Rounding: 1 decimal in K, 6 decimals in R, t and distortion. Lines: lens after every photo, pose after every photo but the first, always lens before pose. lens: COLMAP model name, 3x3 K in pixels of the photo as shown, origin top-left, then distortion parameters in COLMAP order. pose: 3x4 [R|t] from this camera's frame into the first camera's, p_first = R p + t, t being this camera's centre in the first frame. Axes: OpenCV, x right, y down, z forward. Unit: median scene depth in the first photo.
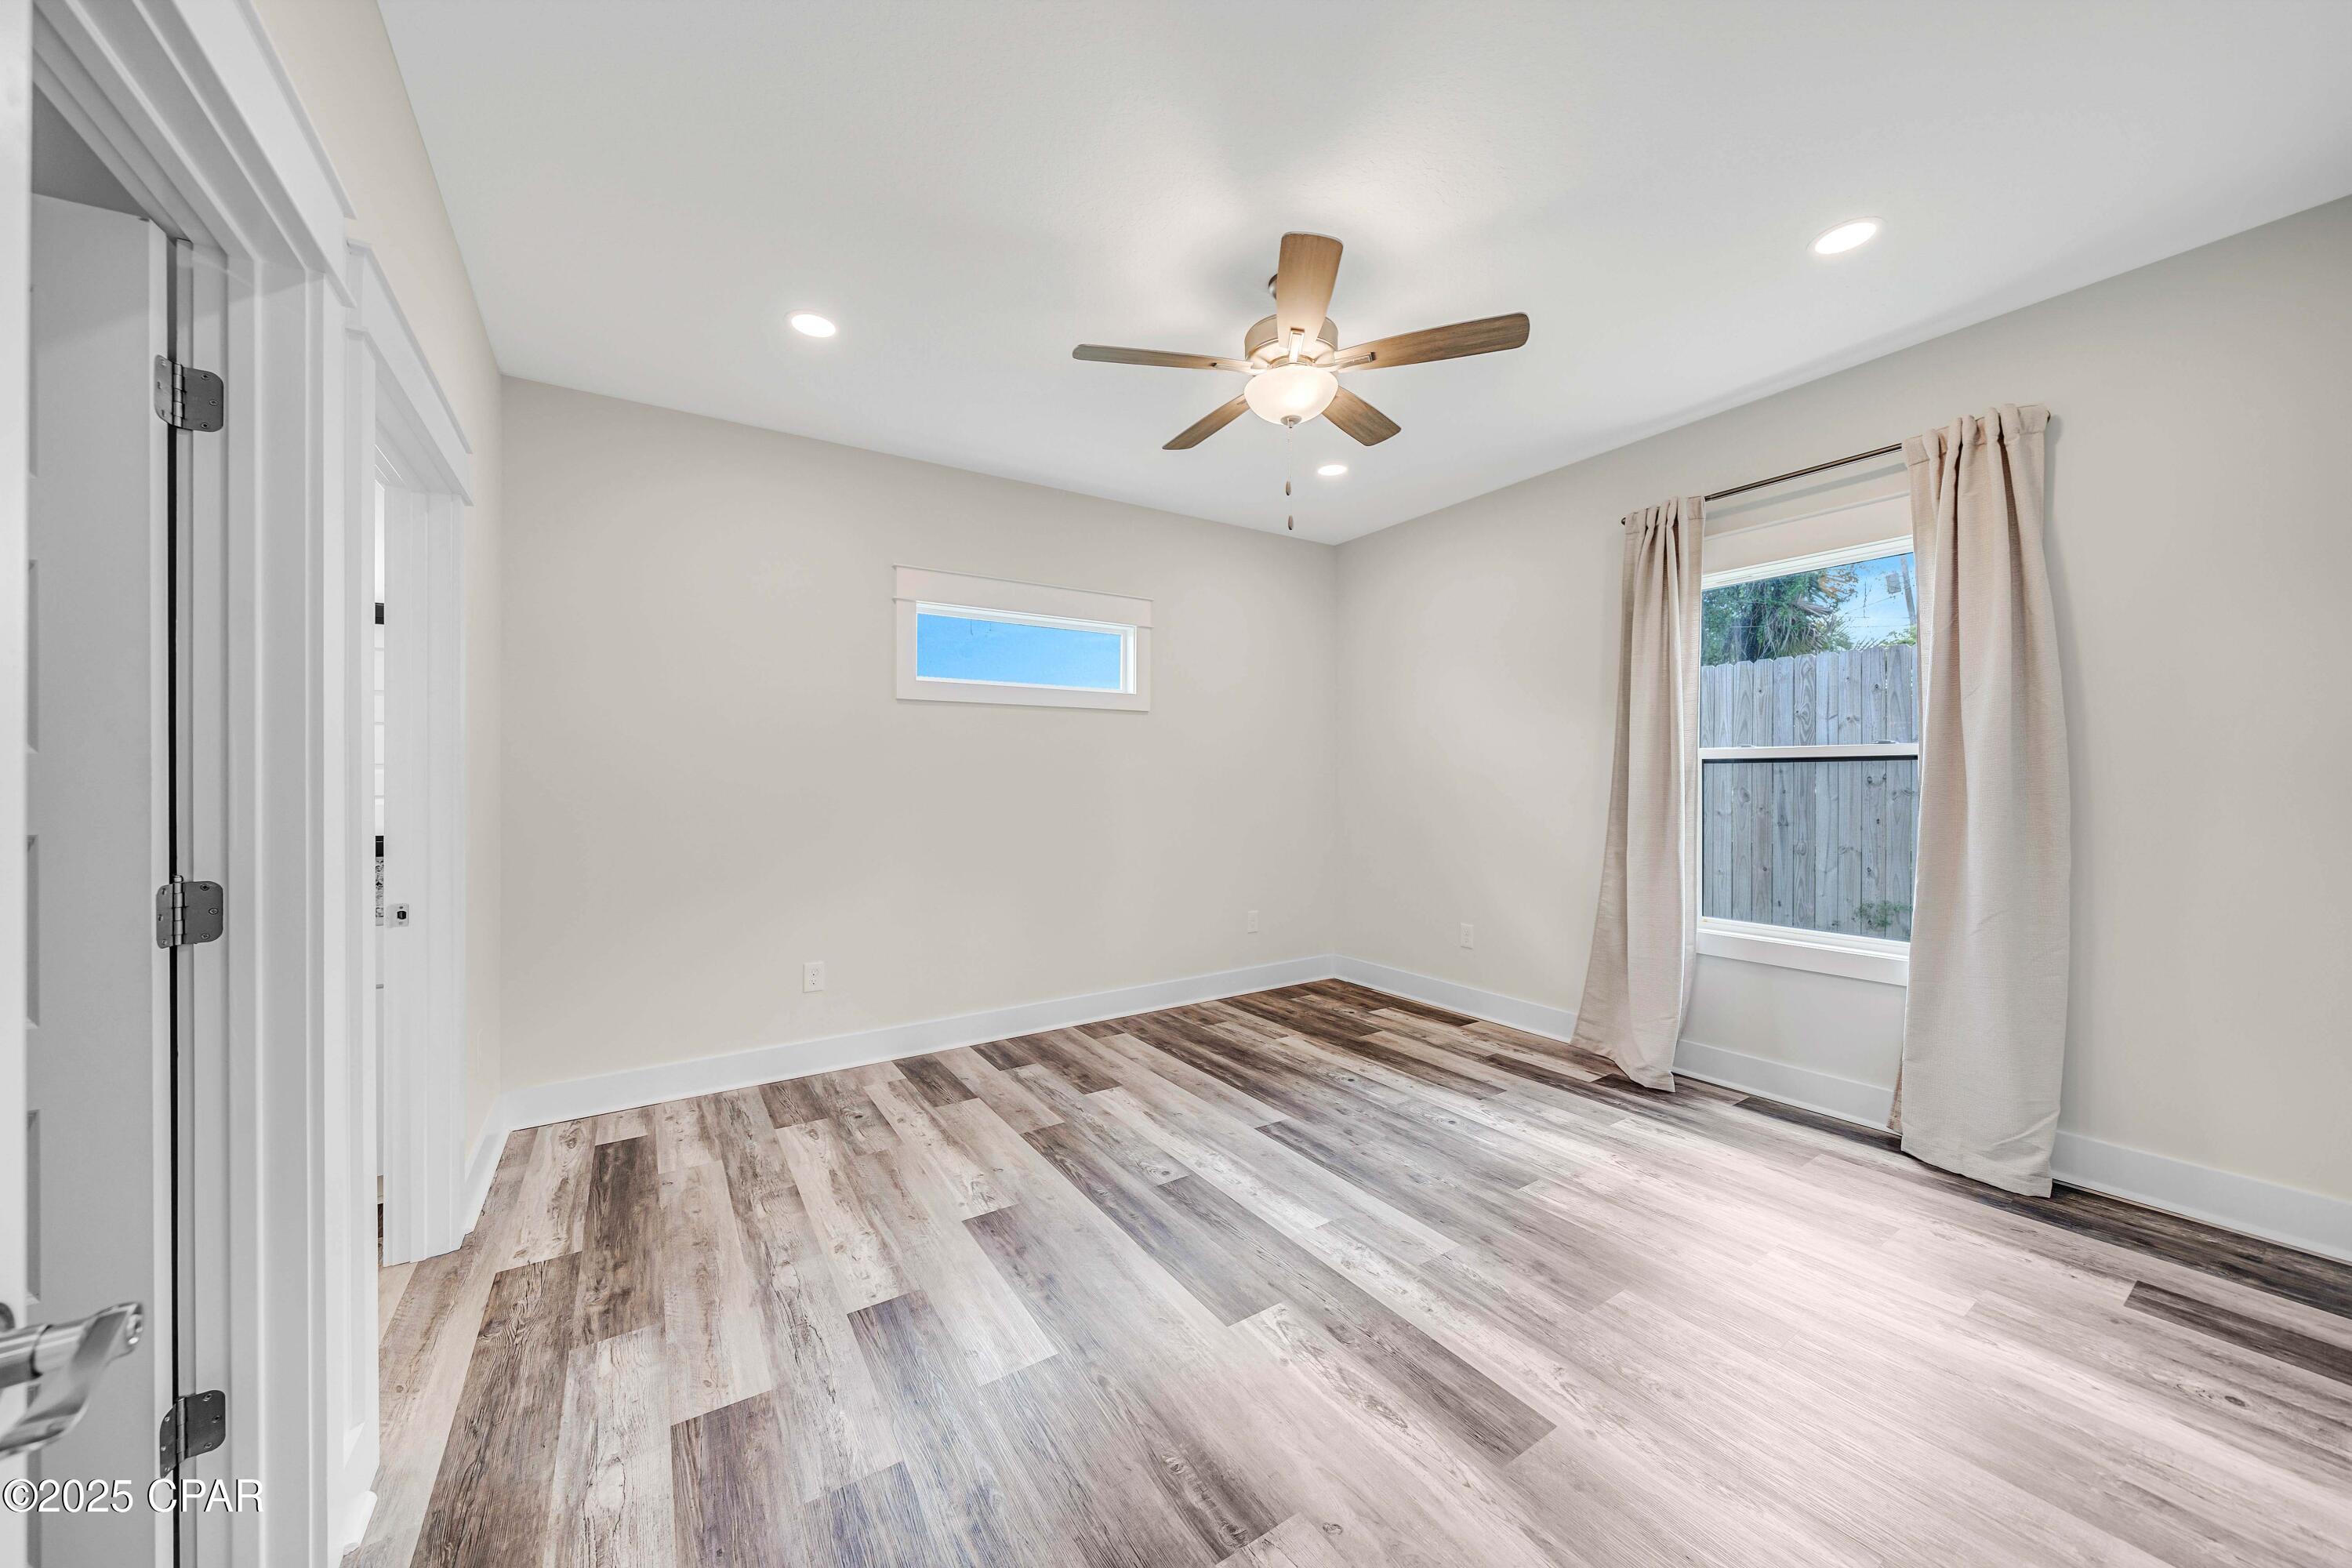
lens RADIAL K [[814.9, 0, 1158.3], [0, 814.9, 779.3], [0, 0, 1]] dist [-0.002457, -0.000089]
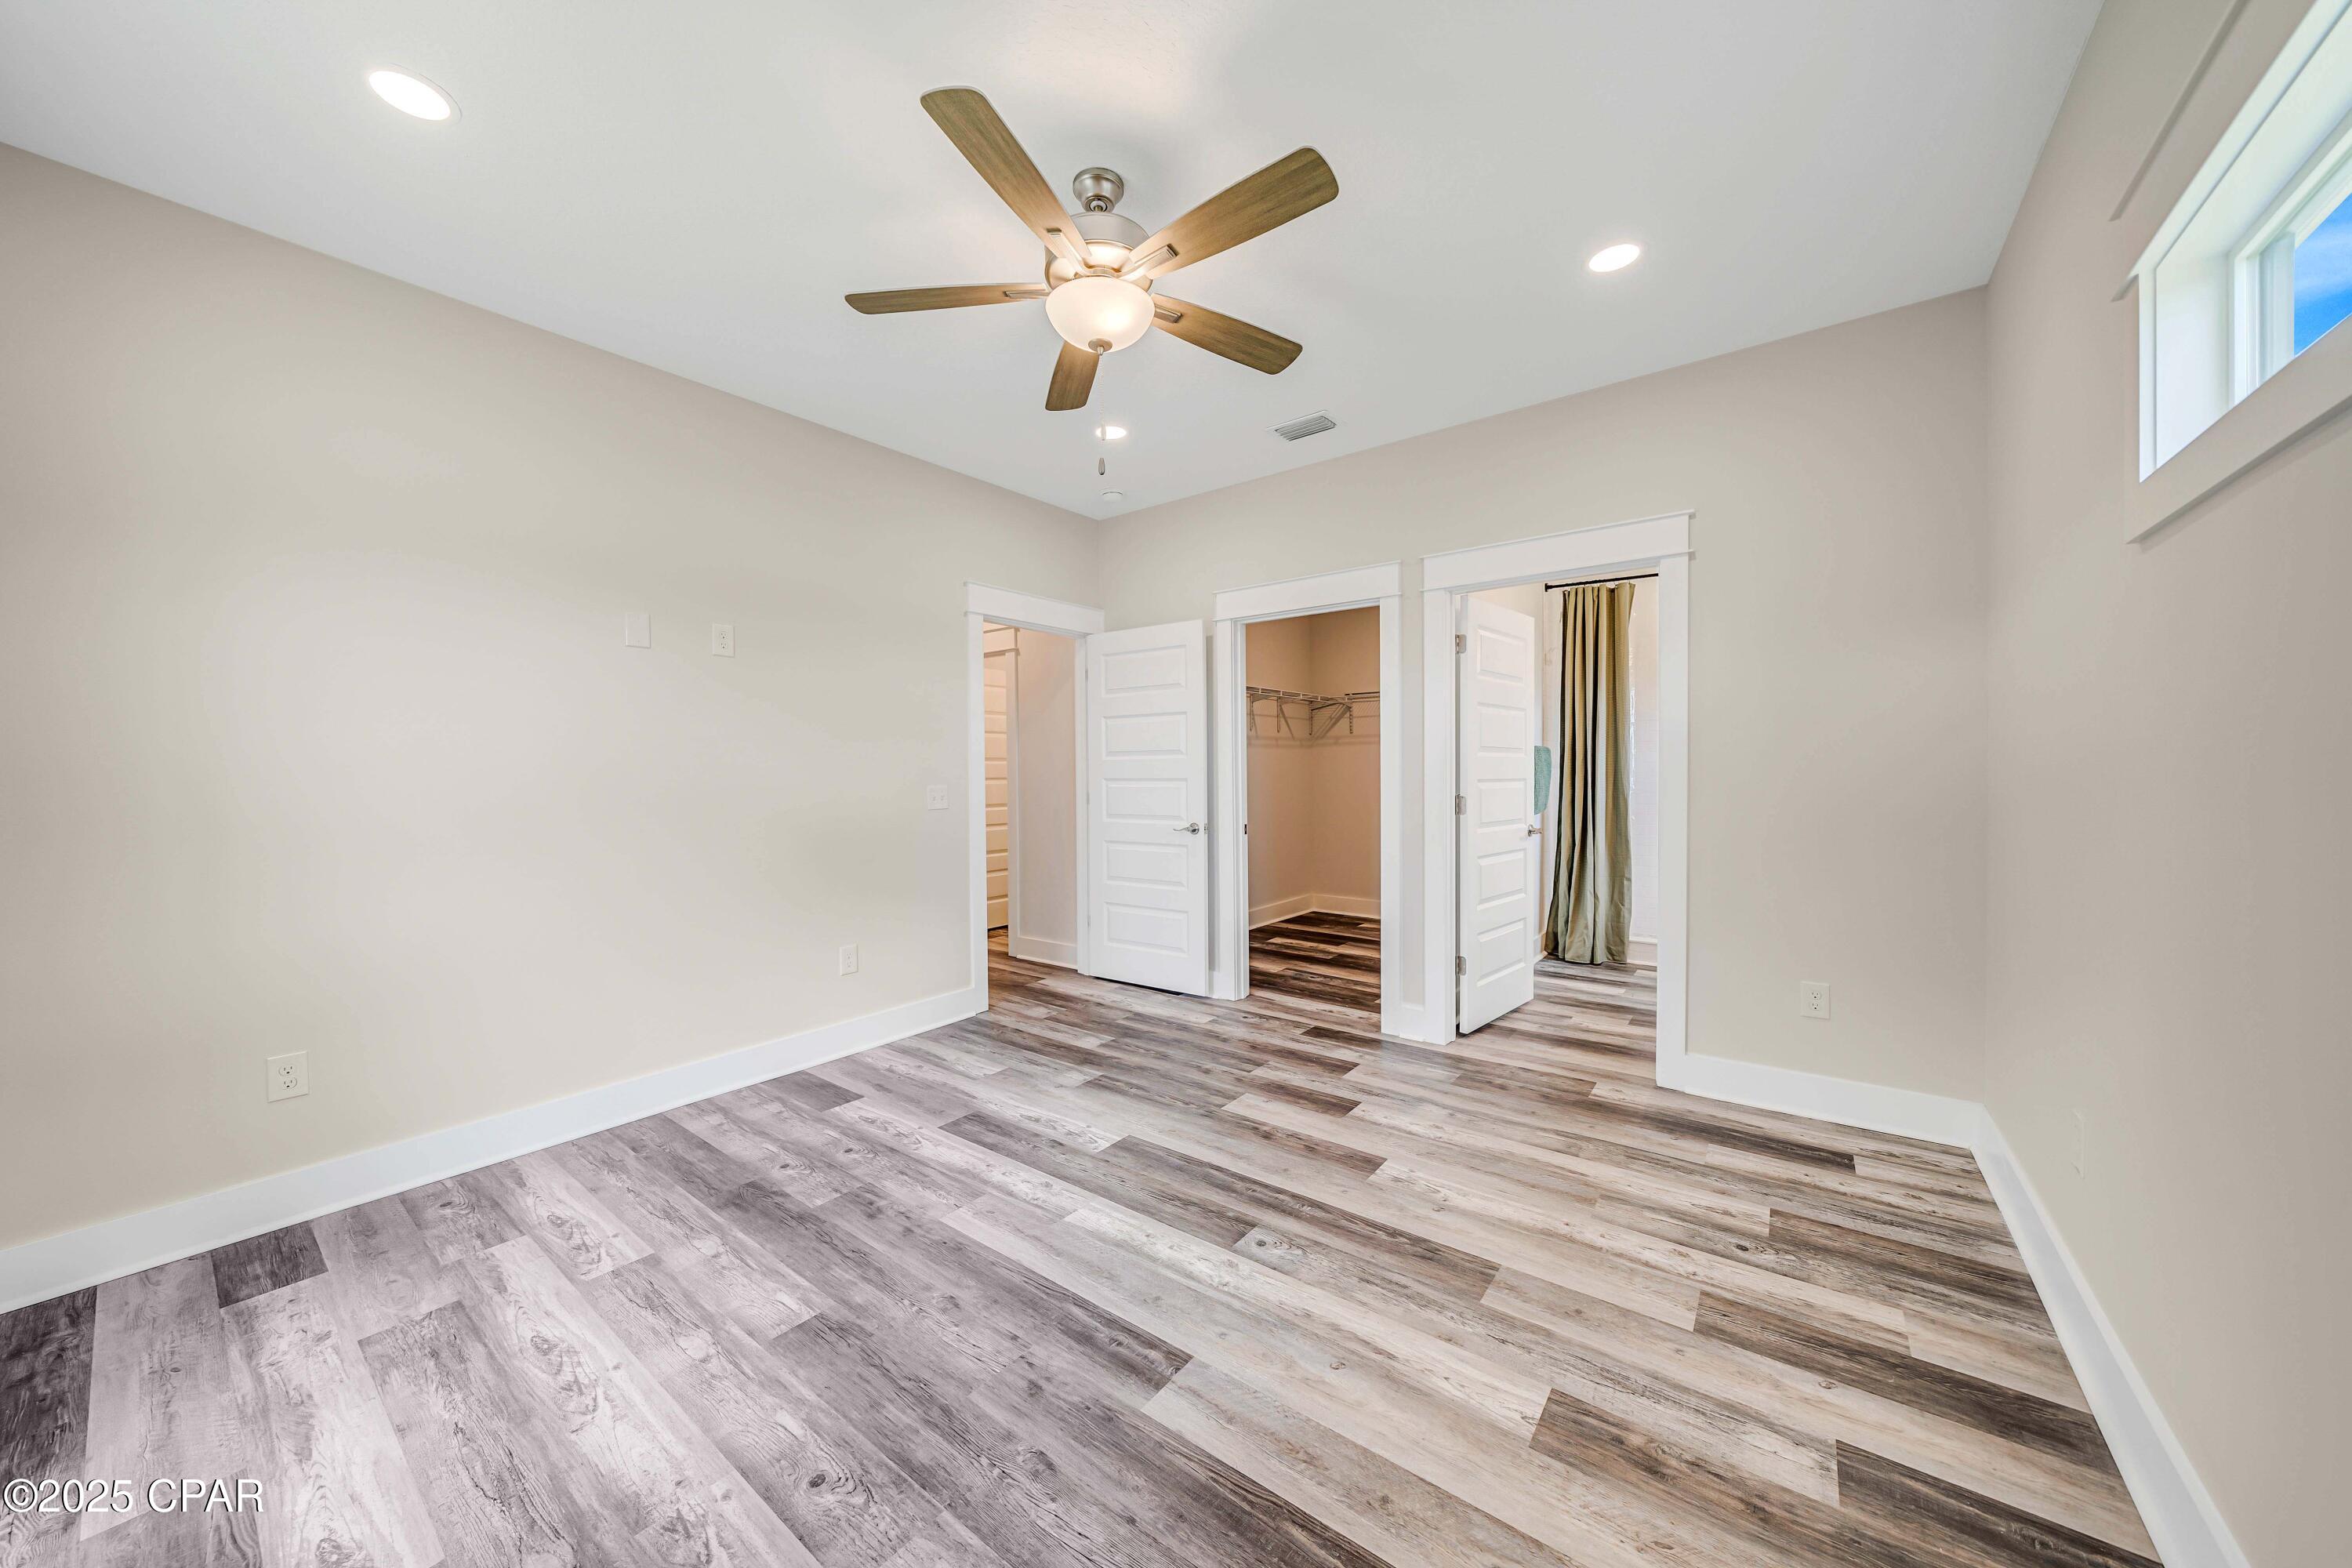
lens RADIAL K [[814.9, 0, 1158.3], [0, 814.9, 779.3], [0, 0, 1]] dist [-0.002457, -0.000089]
pose [[-0.943901, 0.017157, -0.329781, 0.377395], [0.014502, 0.999840, 0.010509, 0.006365], [0.329909, 0.005137, -0.943999, 1.774630]]
